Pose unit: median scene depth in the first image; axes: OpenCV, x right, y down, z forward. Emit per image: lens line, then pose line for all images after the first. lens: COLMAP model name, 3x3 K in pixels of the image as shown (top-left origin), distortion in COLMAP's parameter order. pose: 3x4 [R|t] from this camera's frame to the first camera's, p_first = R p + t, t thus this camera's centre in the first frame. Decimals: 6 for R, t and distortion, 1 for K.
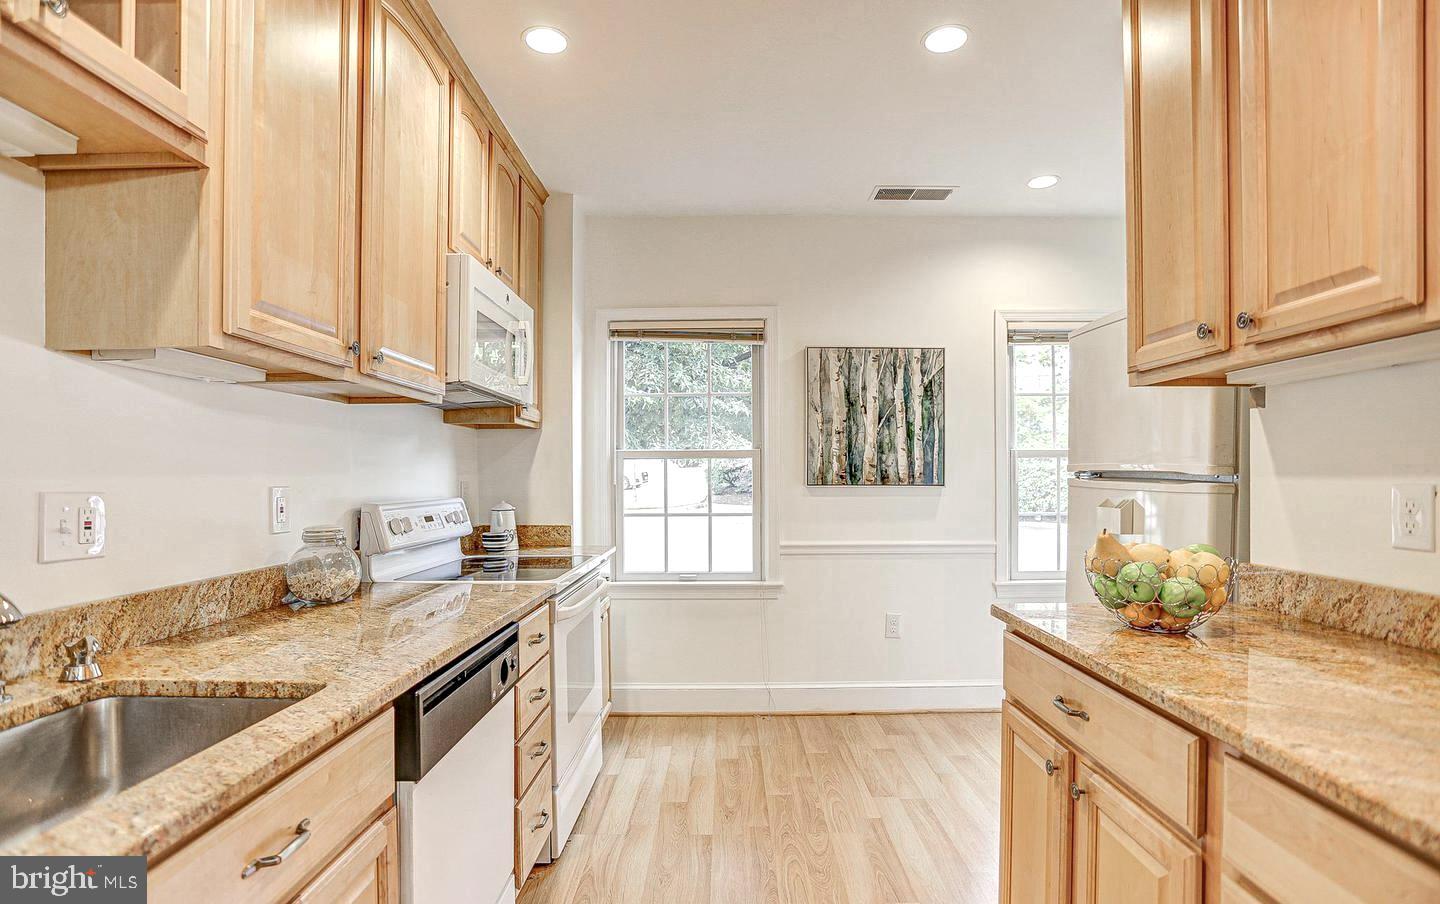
lens RADIAL K [[710.0, 0, 720.5], [0, 710.0, 461.9], [0, 0, 1]] dist [-0.065651, 0.034085]
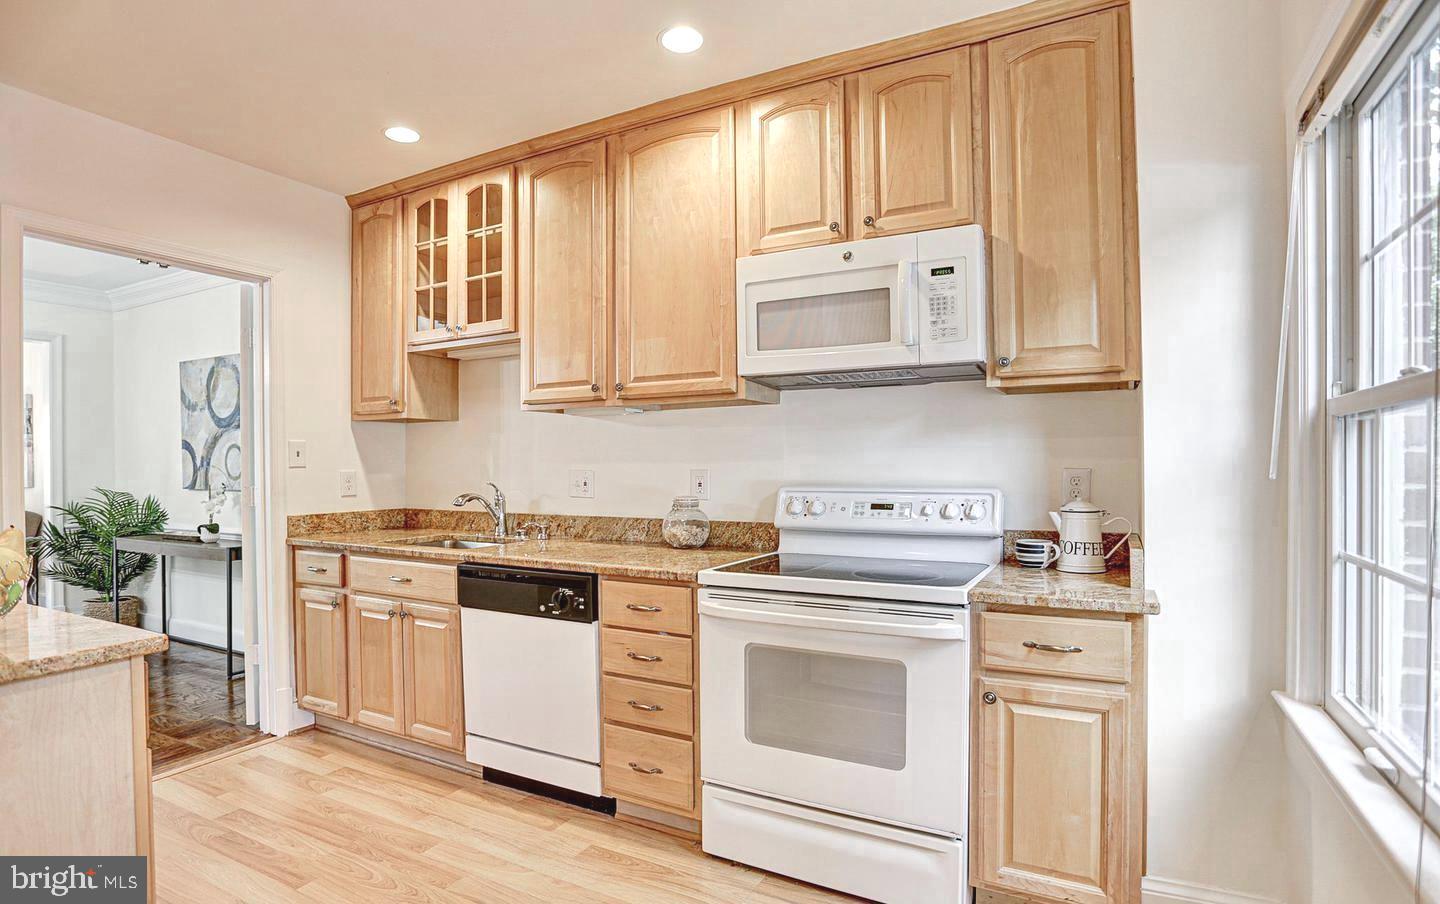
lens RADIAL K [[710.0, 0, 720.5], [0, 710.0, 461.9], [0, 0, 1]] dist [-0.065651, 0.034085]
pose [[-0.467182, 0.004408, -0.884150, 0.922166], [0.027965, 0.999561, -0.009793, 0.043470], [0.883719, -0.029301, -0.467100, 2.214029]]
